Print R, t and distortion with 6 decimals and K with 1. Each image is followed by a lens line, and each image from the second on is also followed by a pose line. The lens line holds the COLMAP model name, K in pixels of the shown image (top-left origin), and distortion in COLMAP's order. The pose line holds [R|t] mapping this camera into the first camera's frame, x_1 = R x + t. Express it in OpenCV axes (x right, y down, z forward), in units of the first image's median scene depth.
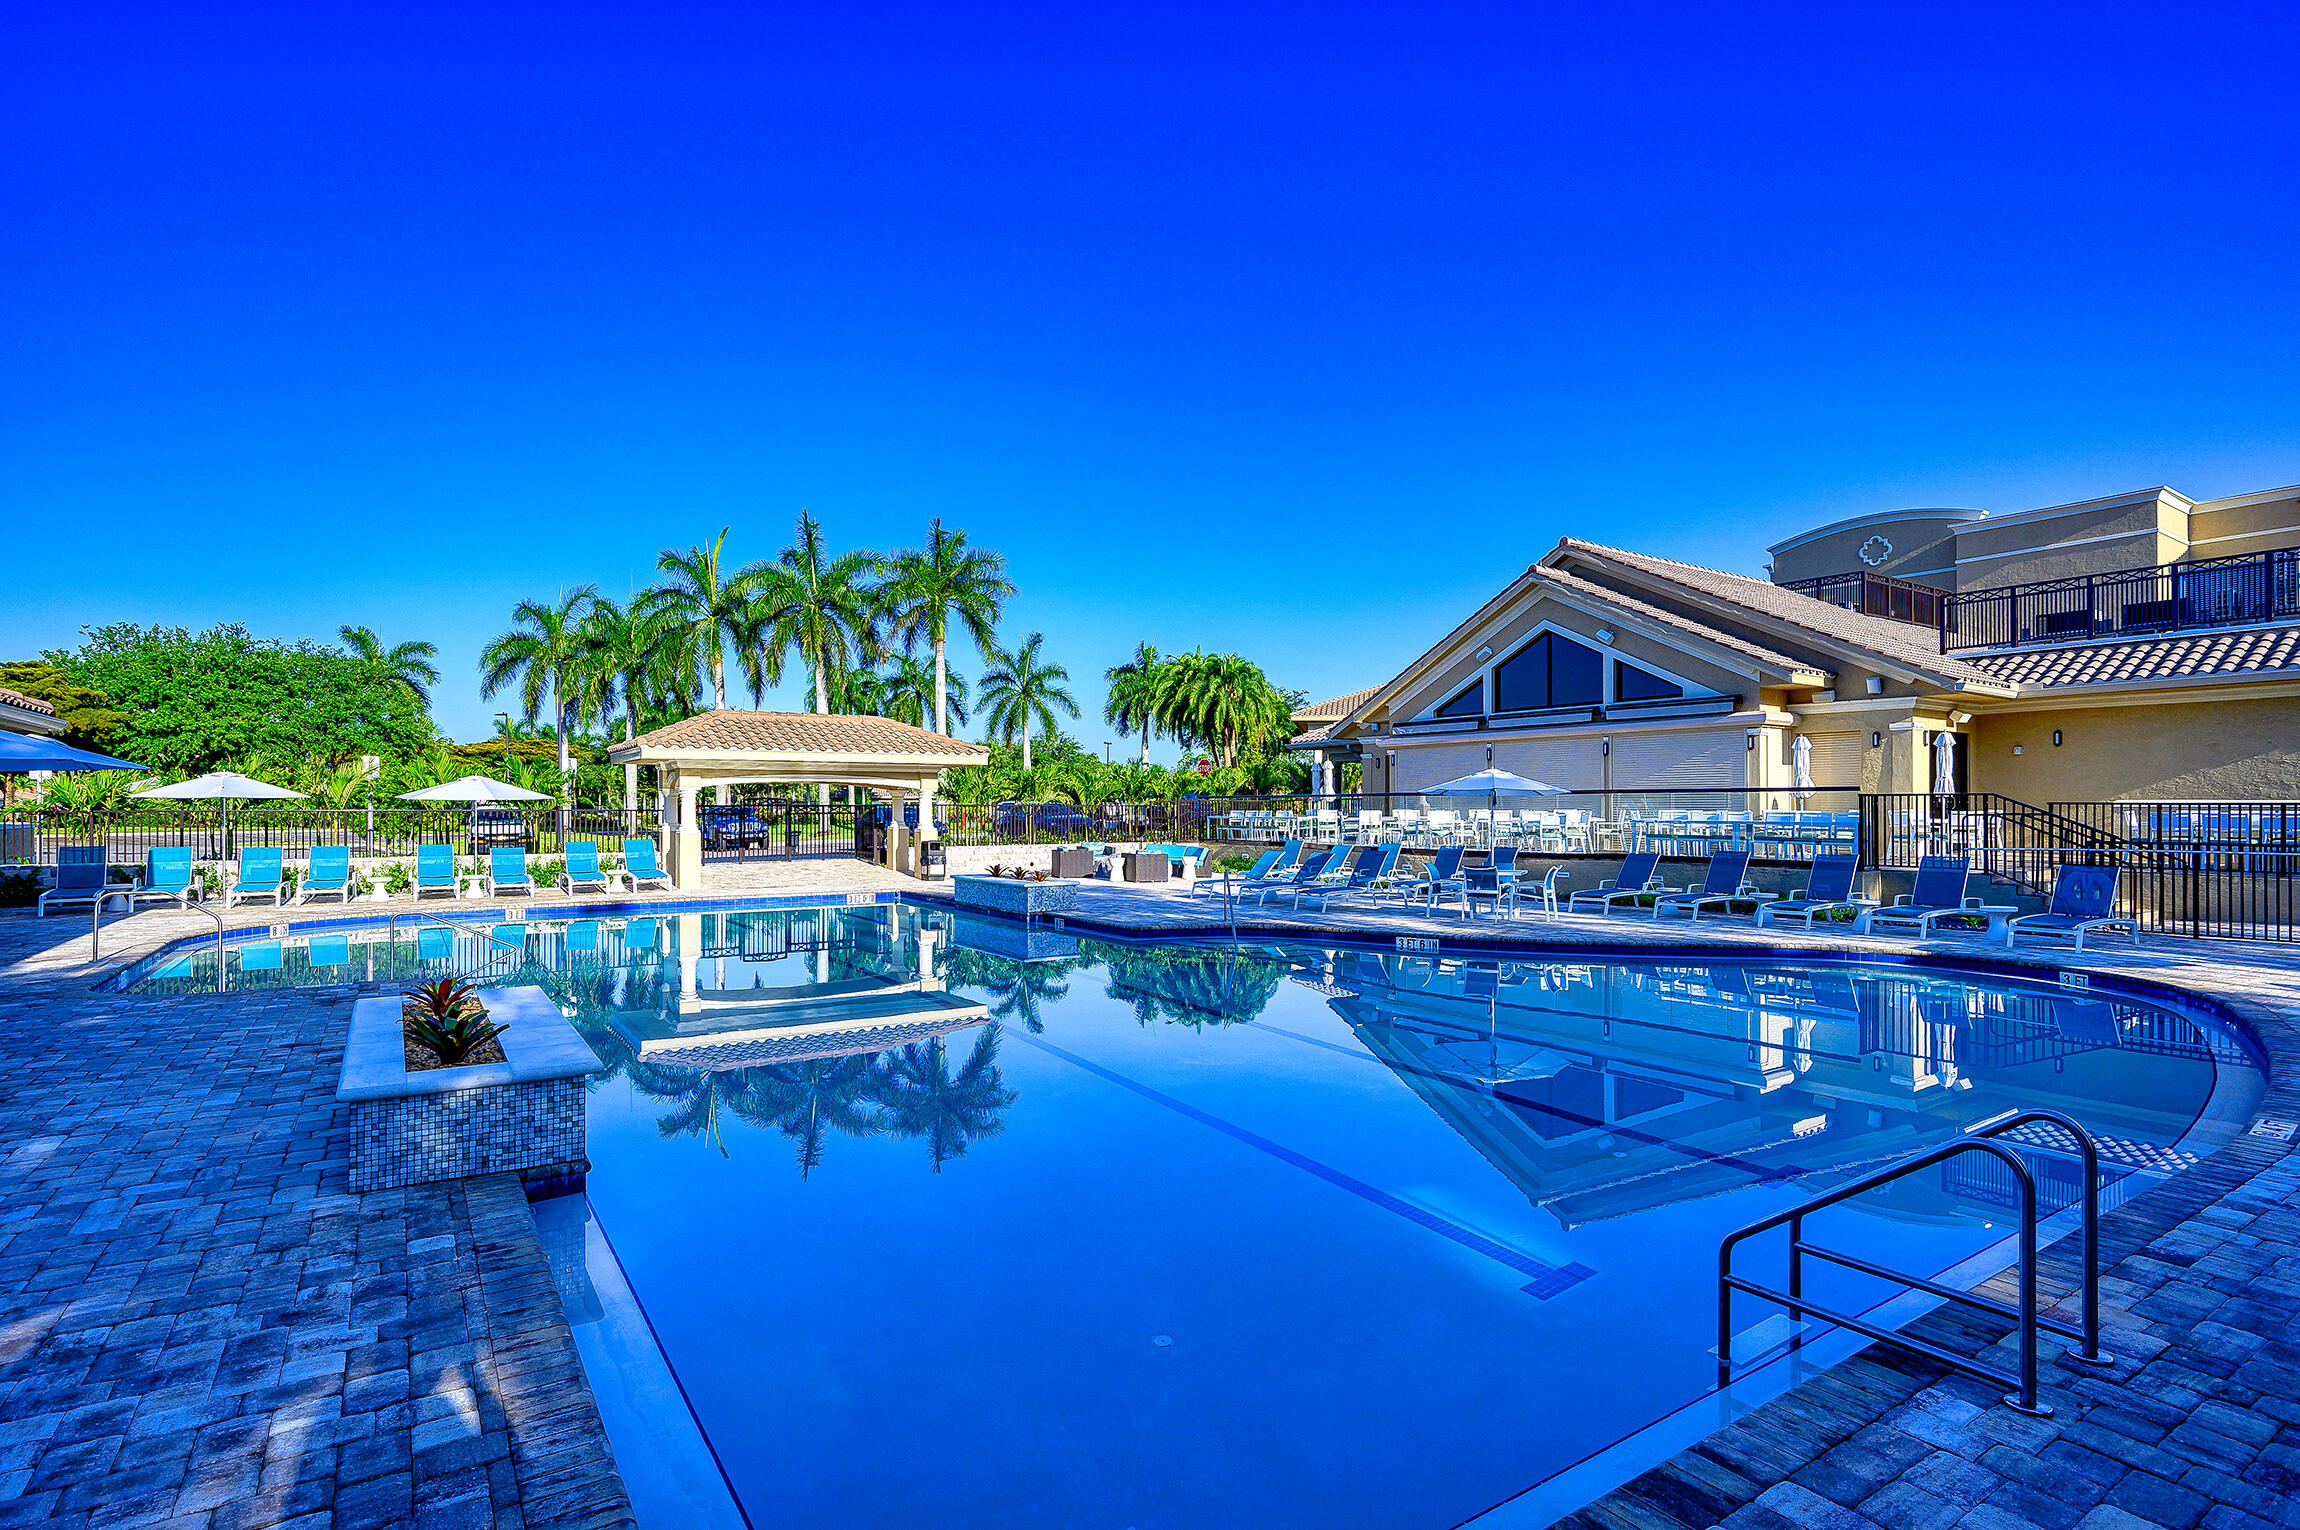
lens RADIAL K [[1129.4, 0, 1167.0], [0, 1129.4, 801.6], [0, 0, 1]] dist [-0.001732, -0.000262]
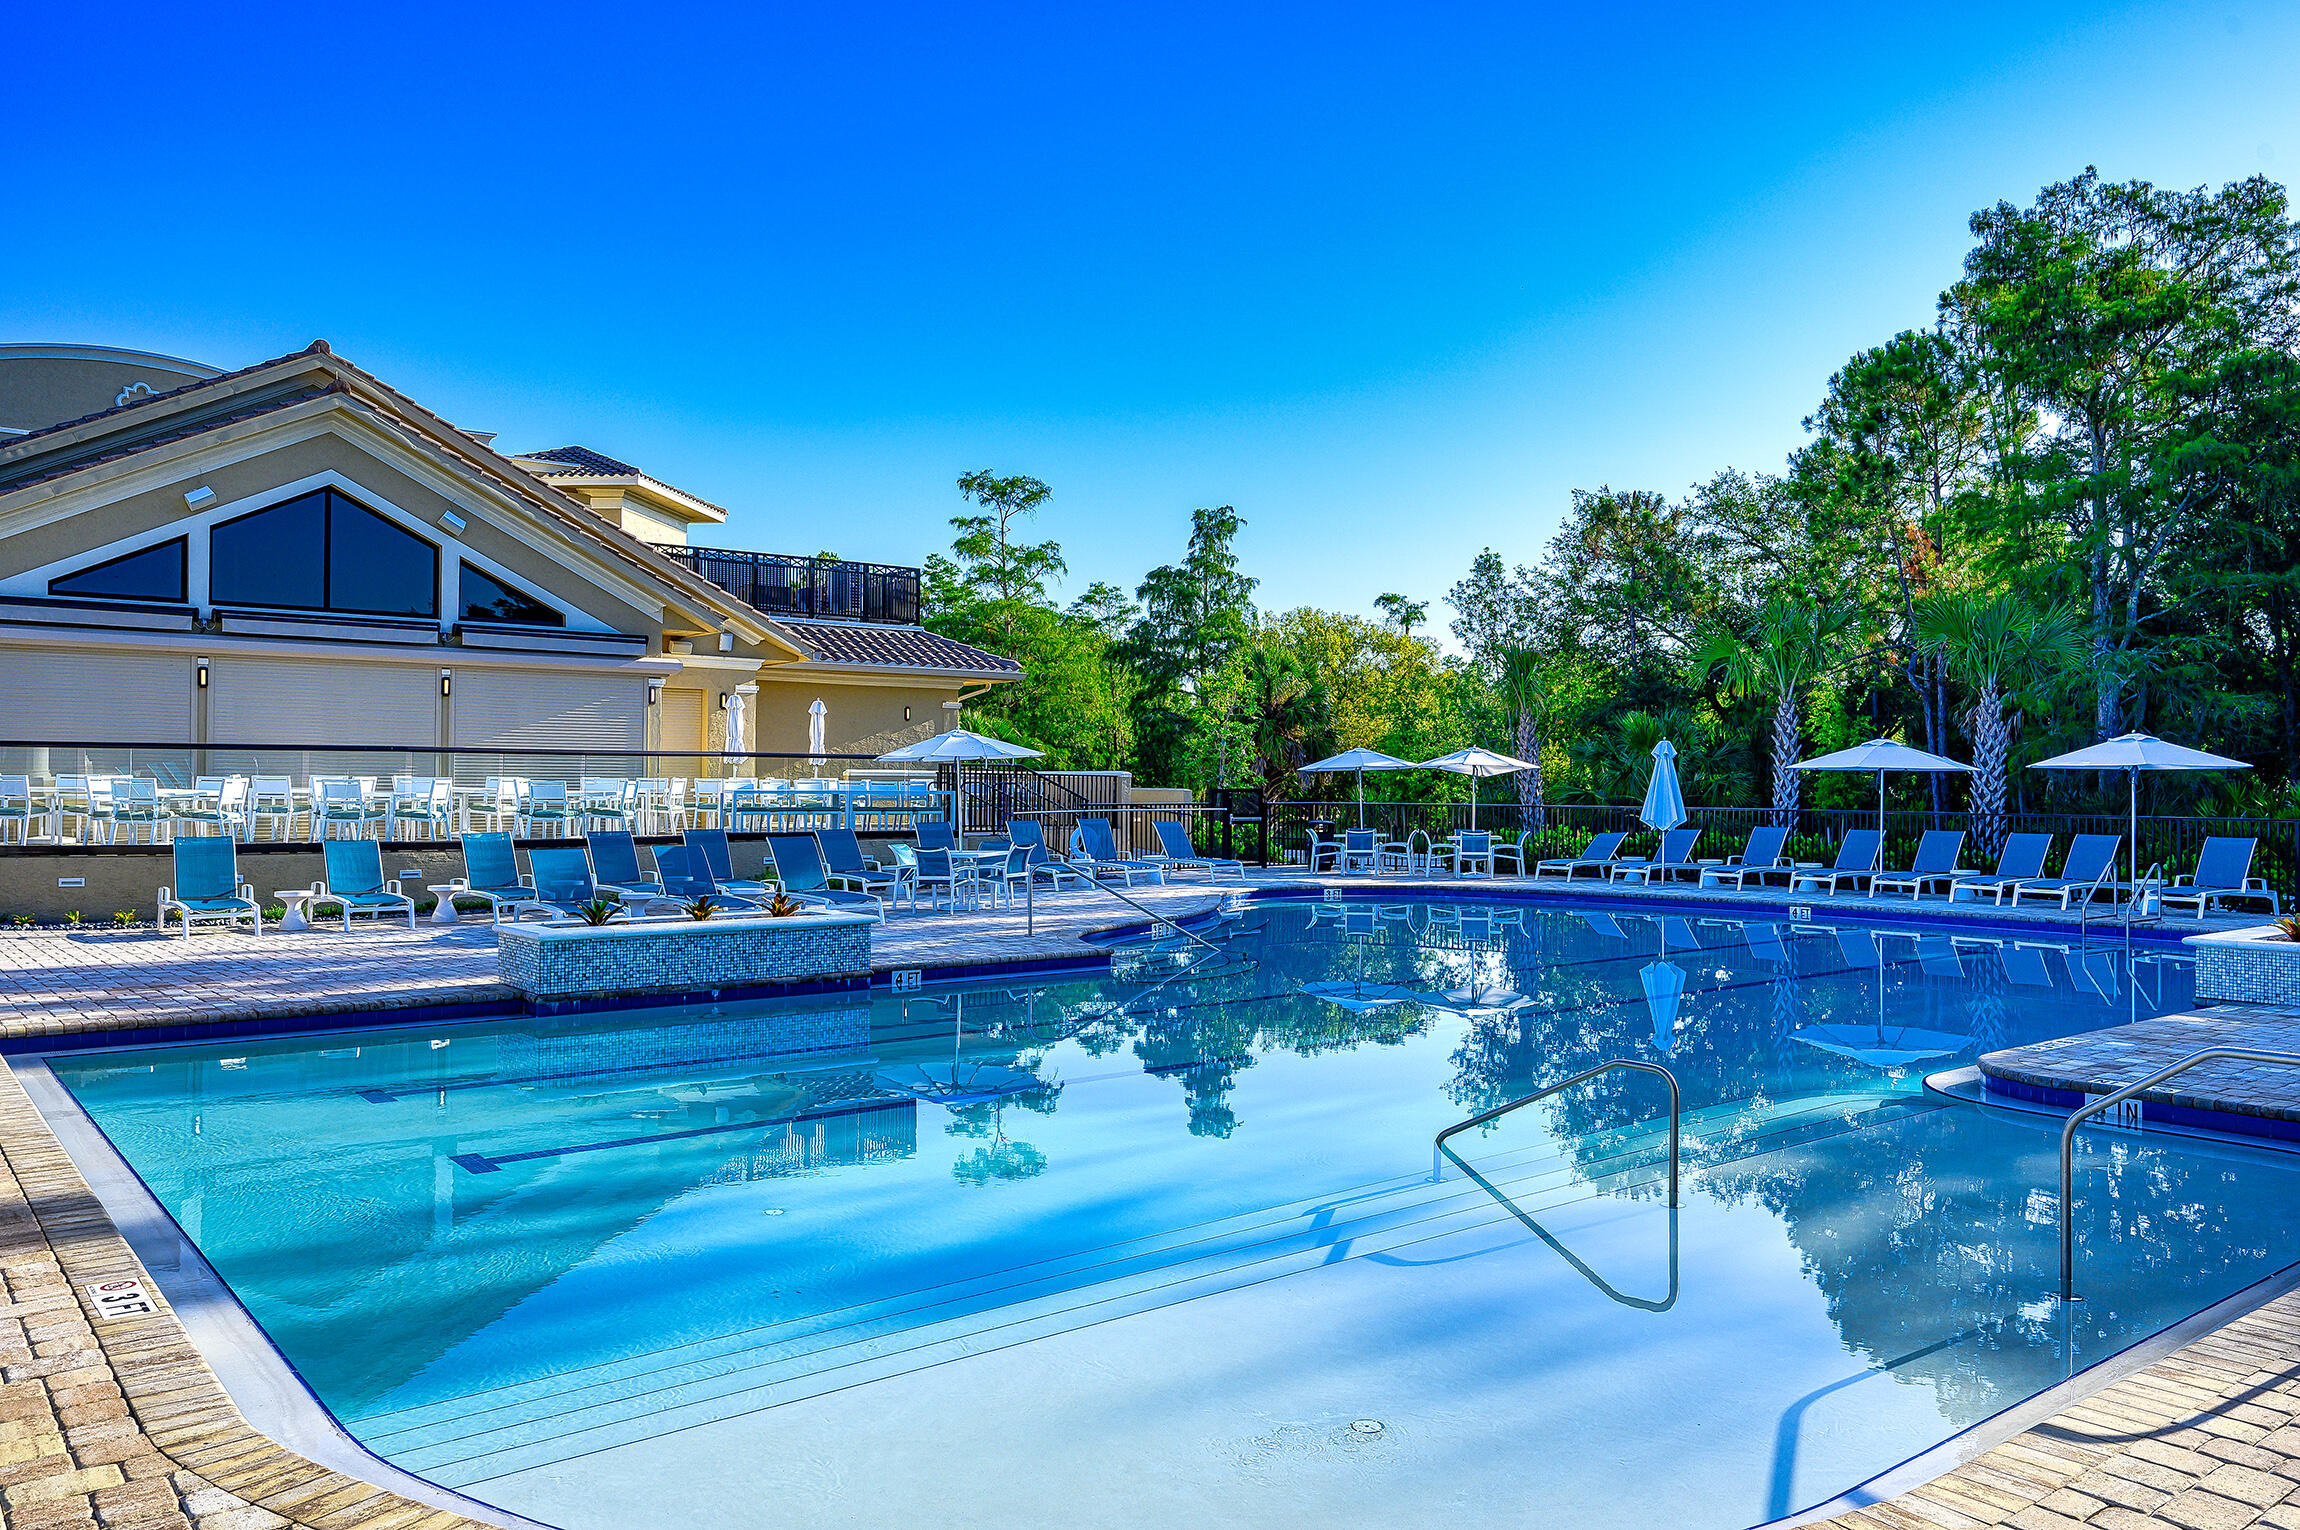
lens RADIAL K [[1656.0, 0, 1173.5], [0, 1656.0, 774.0], [0, 0, 1]] dist [-0.003342, -0.001126]
pose [[-0.087163, 0.003540, 0.996188, -0.644517], [-0.012765, 0.999908, -0.004670, 0.005210], [-0.996112, -0.013124, -0.087110, 0.648496]]
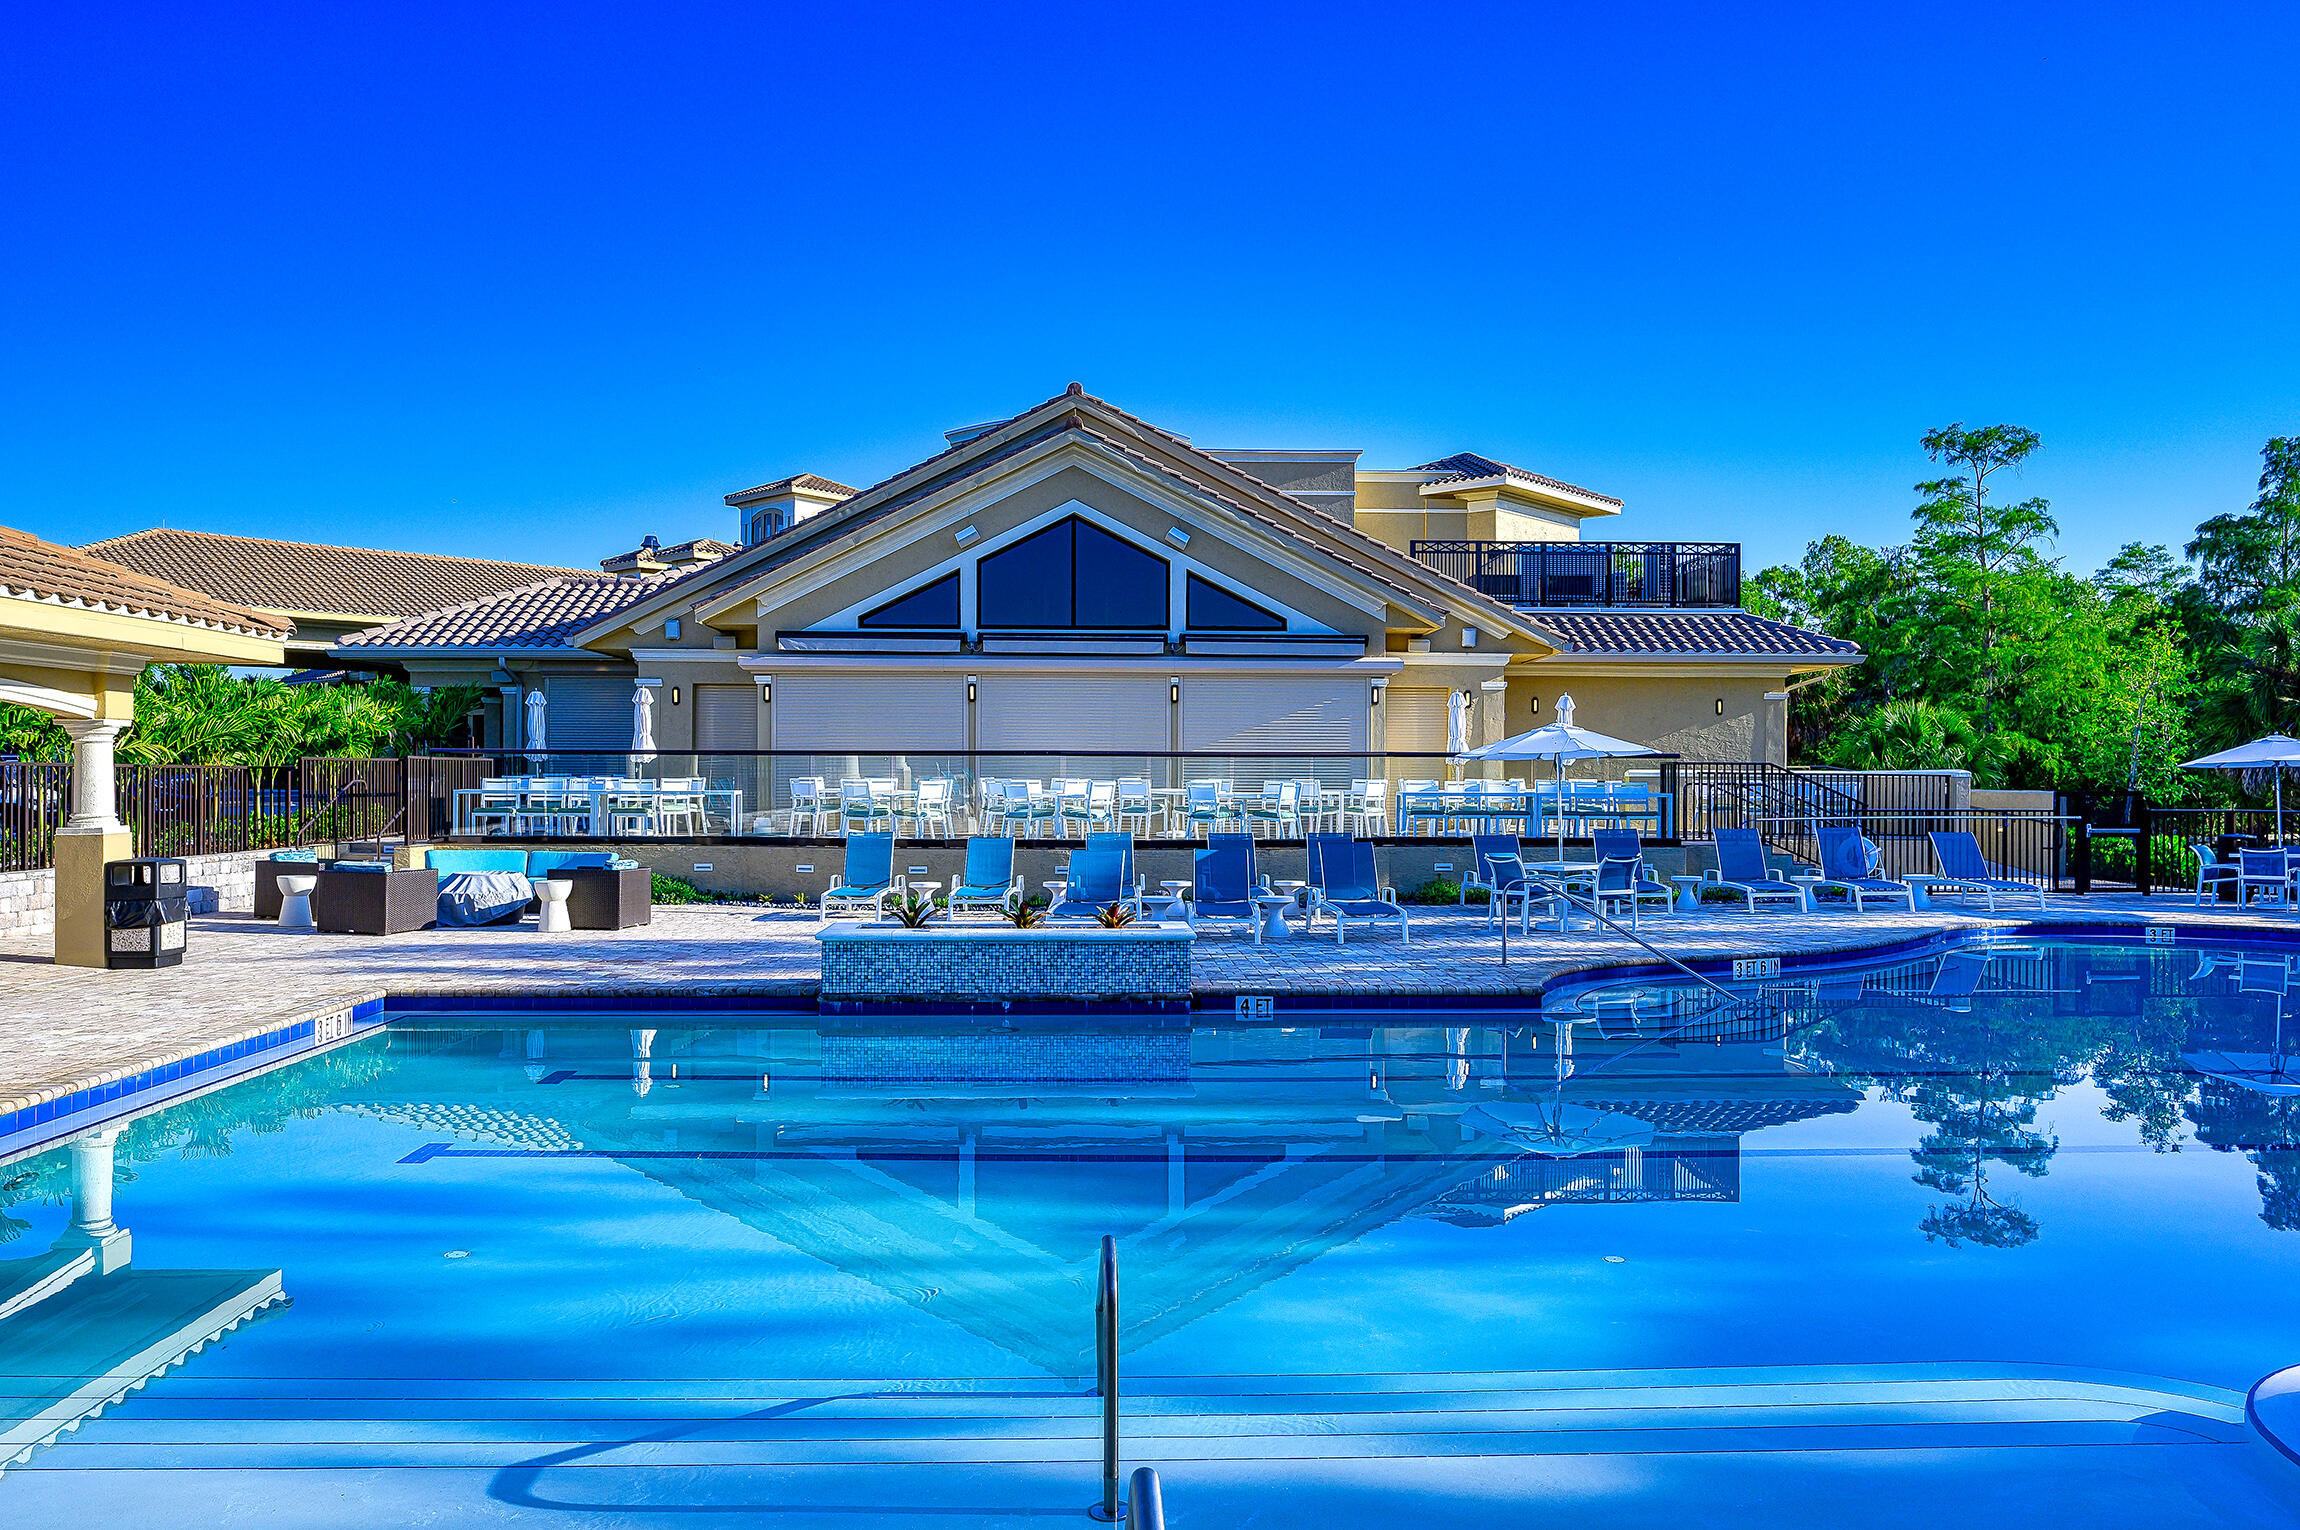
lens RADIAL K [[1656.0, 0, 1173.5], [0, 1656.0, 774.0], [0, 0, 1]] dist [-0.003342, -0.001126]
pose [[0.525499, 0.003762, 0.850786, -0.508857], [-0.008458, 0.999964, 0.000802, 0.003665], [-0.850752, -0.007617, 0.525512, 0.445567]]
